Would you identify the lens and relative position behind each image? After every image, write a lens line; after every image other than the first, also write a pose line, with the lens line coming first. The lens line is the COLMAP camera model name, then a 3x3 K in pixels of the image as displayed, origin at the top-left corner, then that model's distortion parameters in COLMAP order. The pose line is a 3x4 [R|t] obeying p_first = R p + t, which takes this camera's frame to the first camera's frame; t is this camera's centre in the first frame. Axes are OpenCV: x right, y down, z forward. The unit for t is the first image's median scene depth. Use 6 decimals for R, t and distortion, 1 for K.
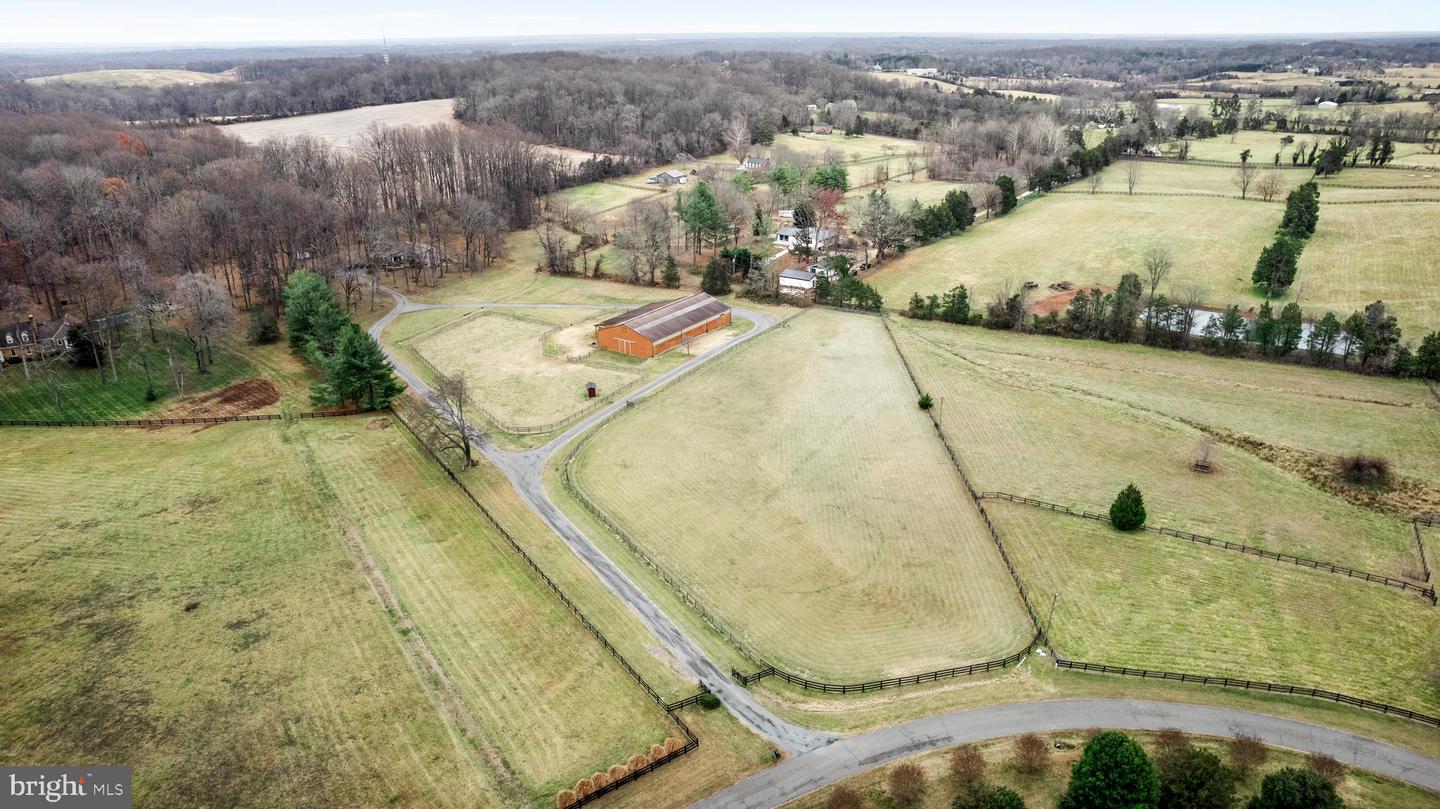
lens RADIAL K [[887.6, 0, 720.0], [0, 887.6, 404.5], [0, 0, 1]] dist [-0.059596, 0.043860]
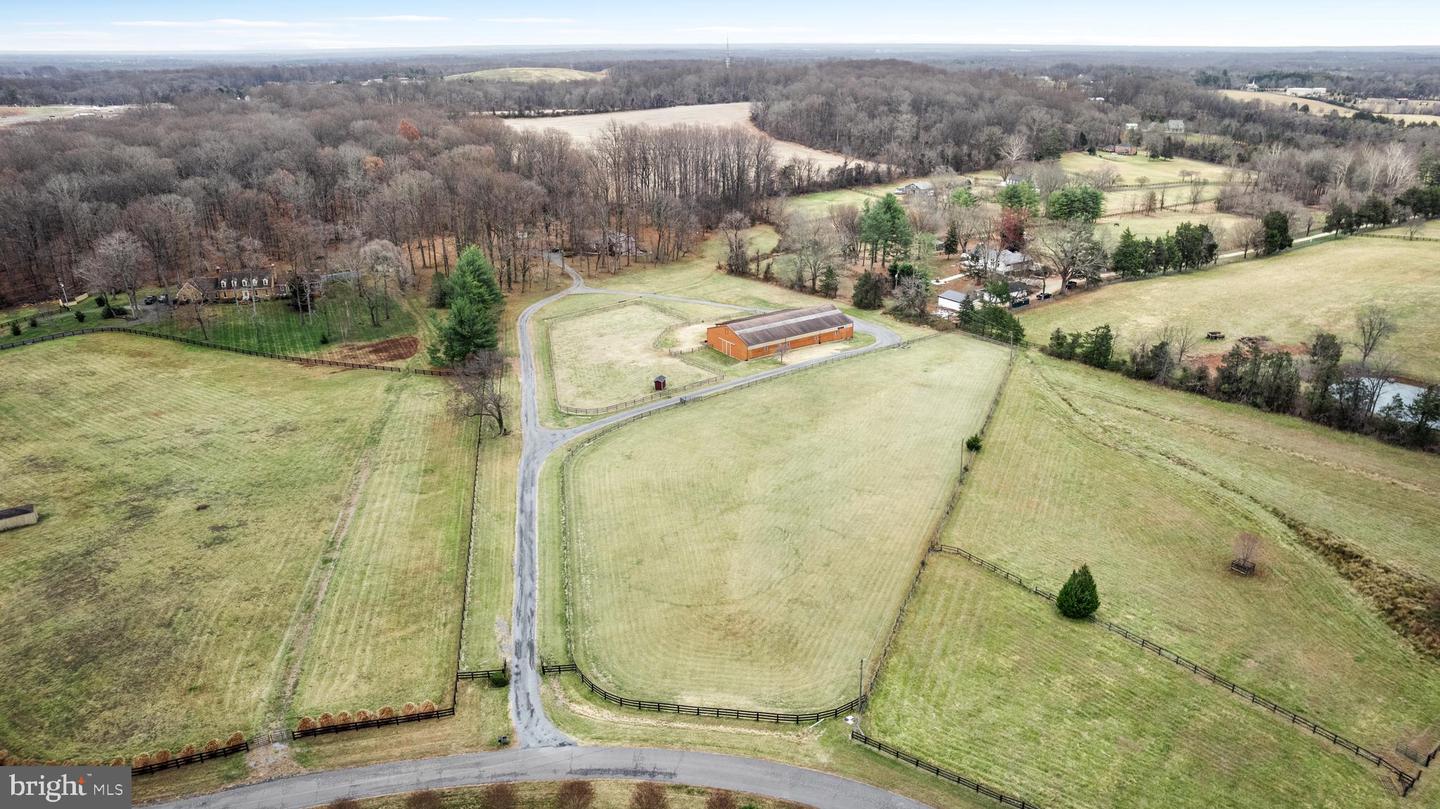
lens RADIAL K [[887.6, 0, 720.0], [0, 887.6, 404.5], [0, 0, 1]] dist [-0.059596, 0.043860]
pose [[0.935951, 0.139368, -0.323377, 0.206787], [-0.141945, 0.989750, 0.015727, -0.014454], [0.322254, 0.031182, 0.946140, 0.037869]]
